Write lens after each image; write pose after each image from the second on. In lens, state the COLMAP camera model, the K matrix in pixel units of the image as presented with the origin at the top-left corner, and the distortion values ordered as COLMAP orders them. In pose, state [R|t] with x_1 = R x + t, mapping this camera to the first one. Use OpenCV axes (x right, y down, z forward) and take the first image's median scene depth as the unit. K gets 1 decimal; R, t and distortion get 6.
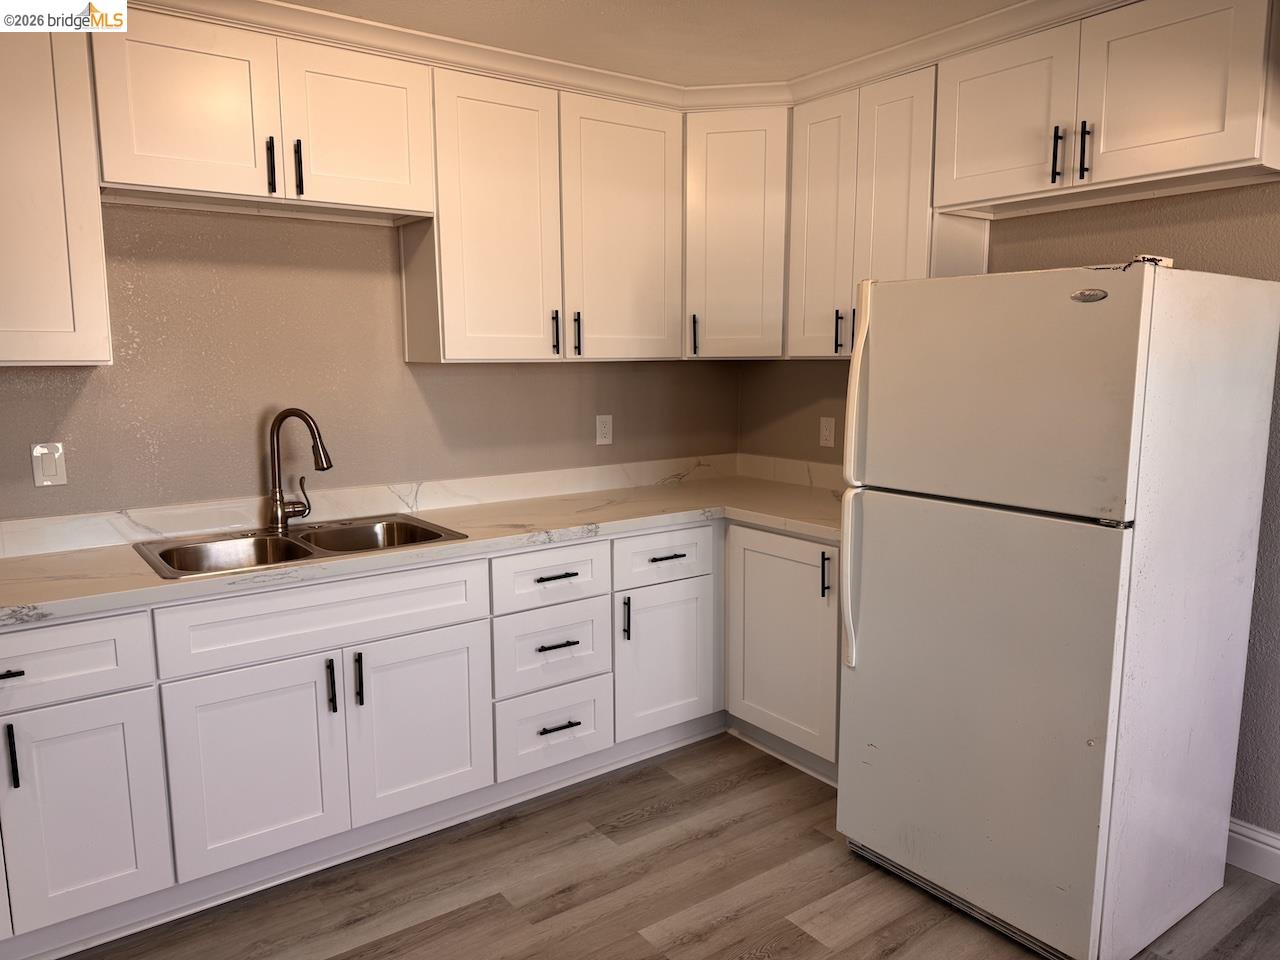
lens RADIAL K [[897.8, 0, 644.8], [0, 897.8, 482.6], [0, 0, 1]] dist [0.059894, -0.075352]
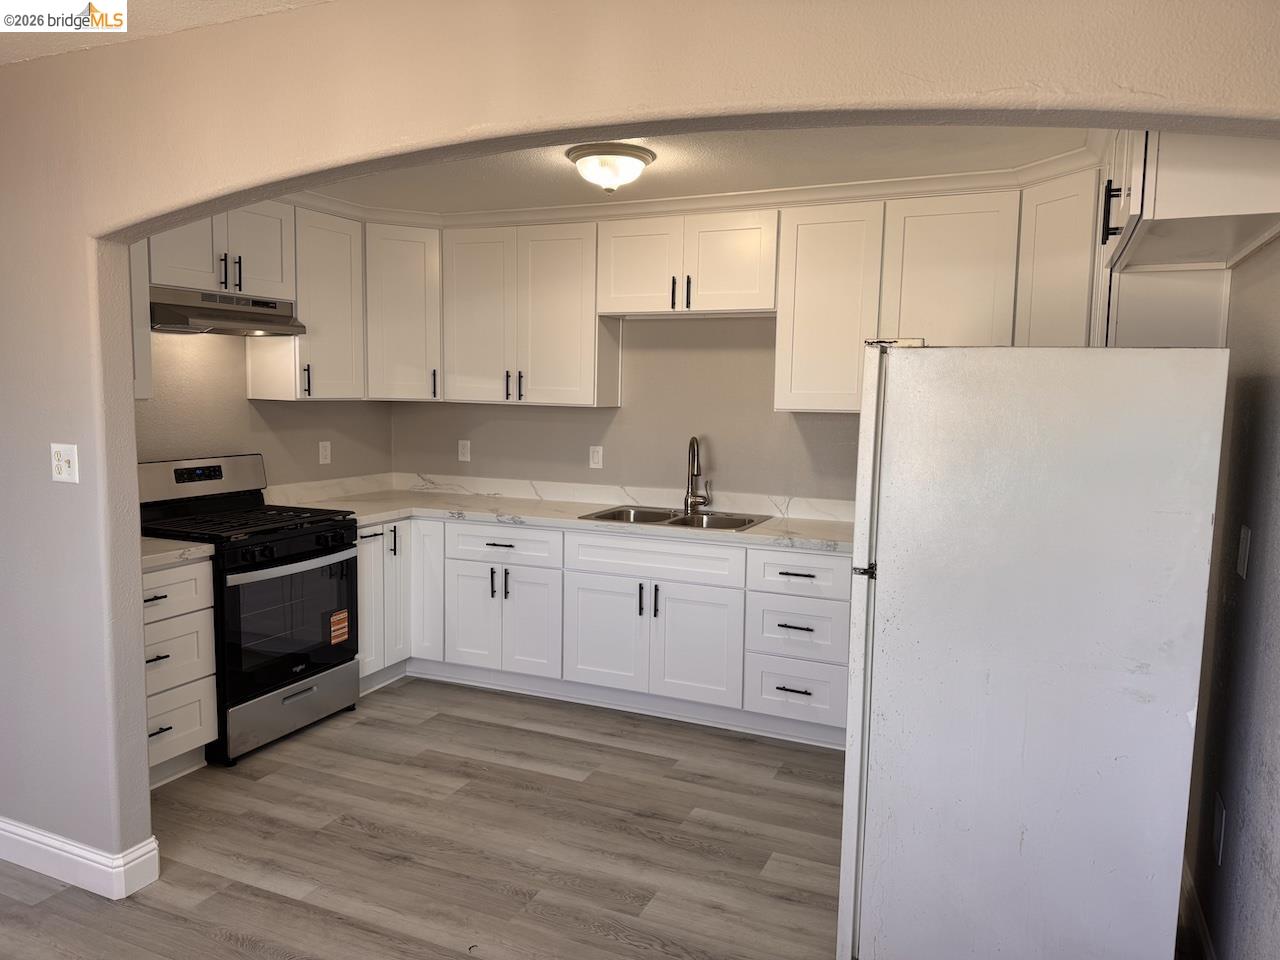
lens RADIAL K [[897.8, 0, 641.6], [0, 897.8, 476.1], [0, 0, 1]] dist [0.059894, -0.075352]
pose [[0.491034, 0.097024, -0.865721, 1.037842], [-0.140935, 0.989535, 0.030963, -0.052830], [0.859665, 0.106806, 0.499569, 0.139264]]
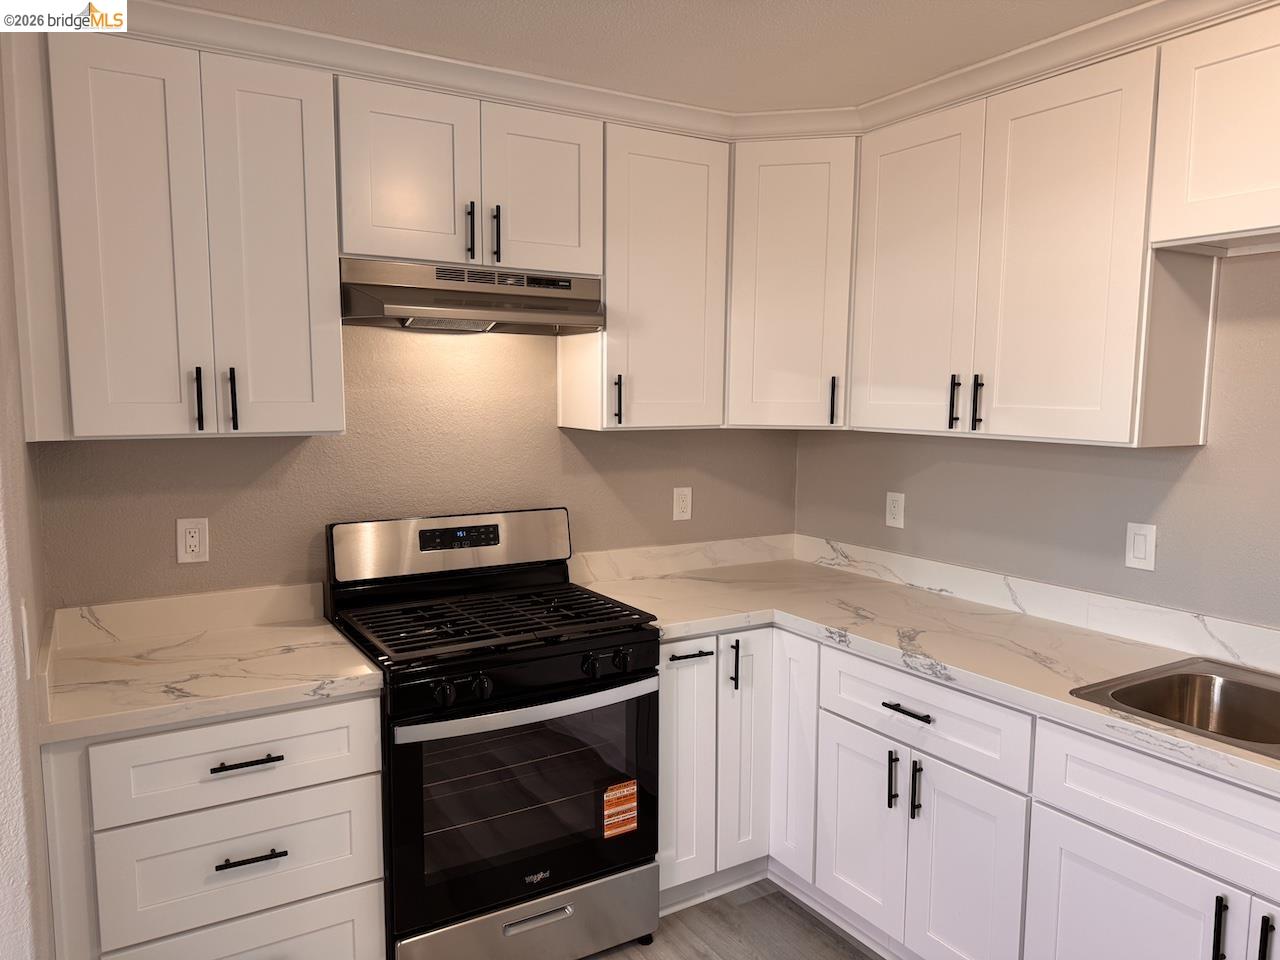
lens RADIAL K [[897.8, 0, 633.5], [0, 897.8, 485.4], [0, 0, 1]] dist [0.059894, -0.075352]
pose [[-0.100905, 0.105152, -0.989324, 0.320059], [-0.143898, 0.982400, 0.119093, -0.118680], [0.984435, 0.154379, -0.083998, 0.553088]]
